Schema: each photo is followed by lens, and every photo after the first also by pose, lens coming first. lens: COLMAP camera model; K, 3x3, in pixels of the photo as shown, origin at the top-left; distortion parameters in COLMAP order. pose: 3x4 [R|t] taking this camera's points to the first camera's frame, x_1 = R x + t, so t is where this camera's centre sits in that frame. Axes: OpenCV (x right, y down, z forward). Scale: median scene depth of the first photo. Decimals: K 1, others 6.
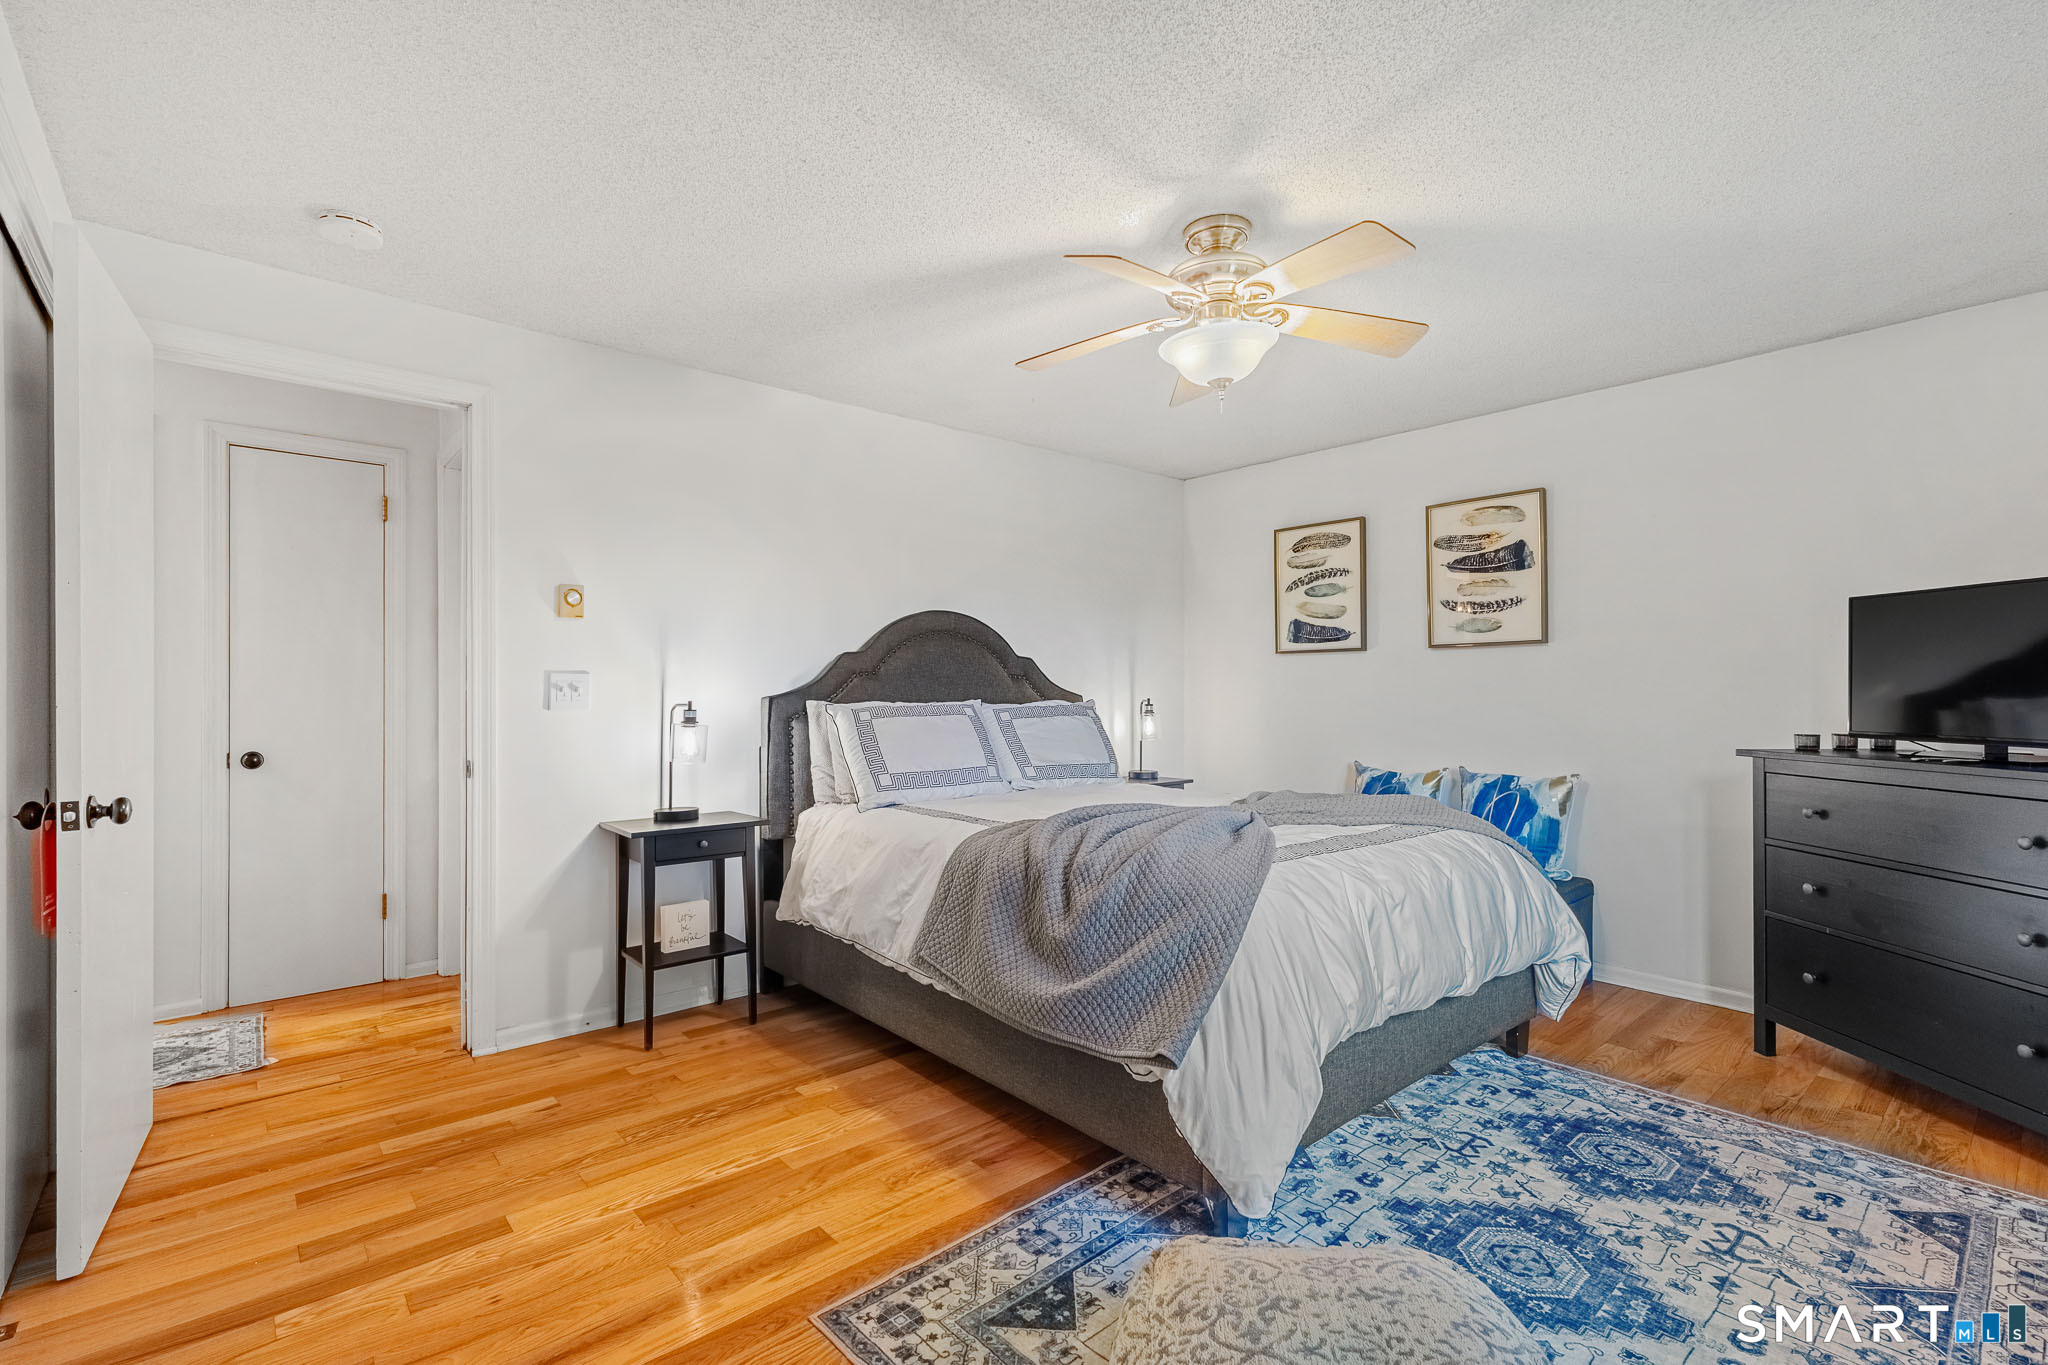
lens RADIAL K [[904.2, 0, 1028.3], [0, 904.2, 690.9], [0, 0, 1]] dist [-0.000771, 0.000063]
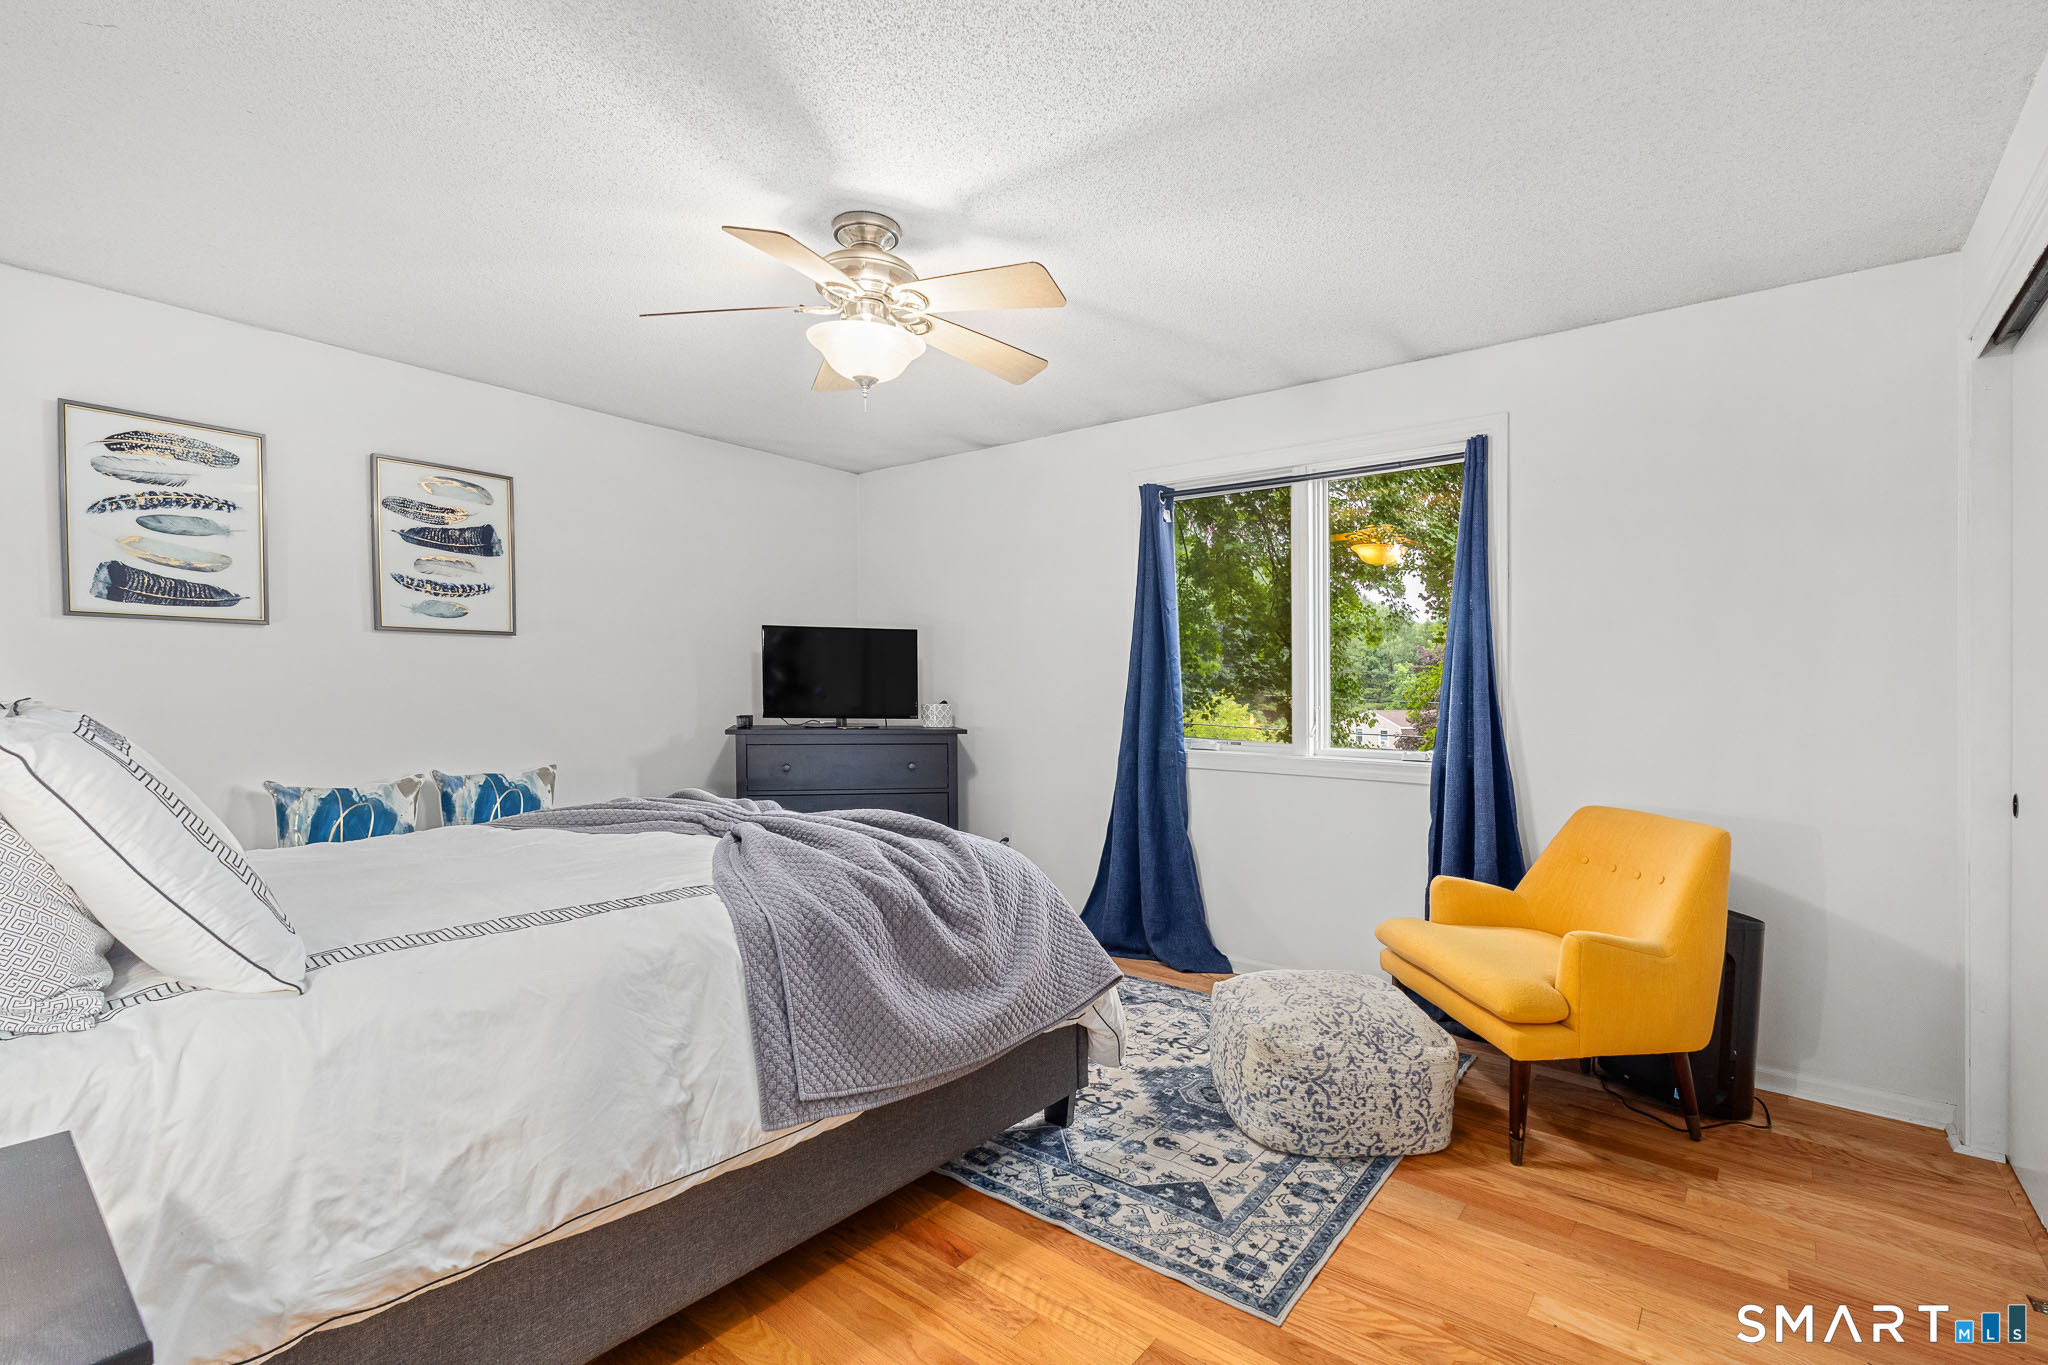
lens RADIAL K [[921.7, 0, 1025.3], [0, 921.7, 675.5], [0, 0, 1]] dist [0.002501, 0.000249]
pose [[-0.164138, 0.013303, 0.986348, -0.490687], [-0.011940, 0.999809, -0.015472, -0.000570], [-0.986365, -0.014316, -0.163947, 0.590197]]
